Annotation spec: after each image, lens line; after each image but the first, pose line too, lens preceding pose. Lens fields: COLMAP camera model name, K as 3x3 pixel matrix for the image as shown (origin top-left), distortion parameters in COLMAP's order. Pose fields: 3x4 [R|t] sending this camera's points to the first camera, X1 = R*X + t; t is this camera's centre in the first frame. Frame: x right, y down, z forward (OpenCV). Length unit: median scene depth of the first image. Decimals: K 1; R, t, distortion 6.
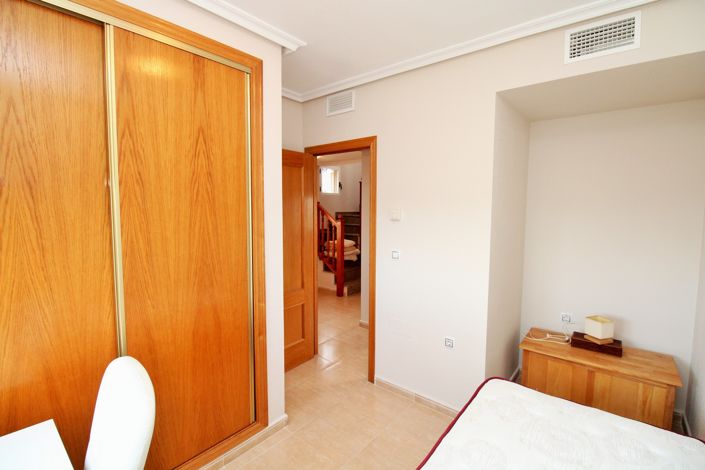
lens RADIAL K [[332.7, 0, 350.2], [0, 332.7, 235.0], [0, 0, 1]] dist [-0.010392, -0.008121]
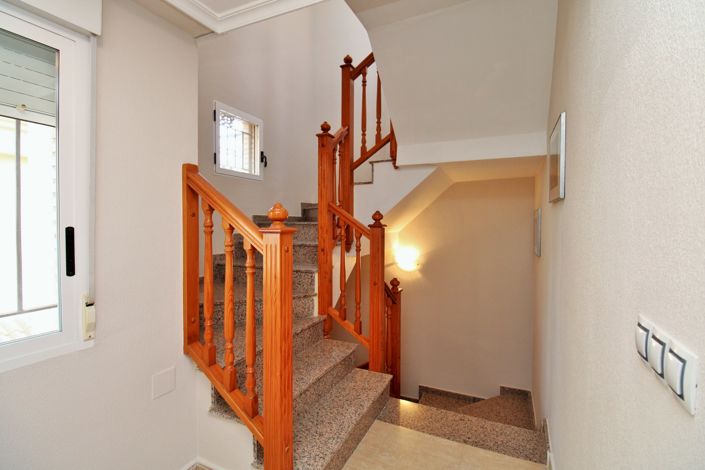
lens RADIAL K [[332.7, 0, 352.1], [0, 332.7, 232.2], [0, 0, 1]] dist [-0.010392, -0.008121]
pose [[0.969825, -0.013259, 0.243442, -0.030673], [0.027088, 0.998198, -0.053547, -0.021577], [-0.242293, 0.058526, 0.968436, 0.675865]]
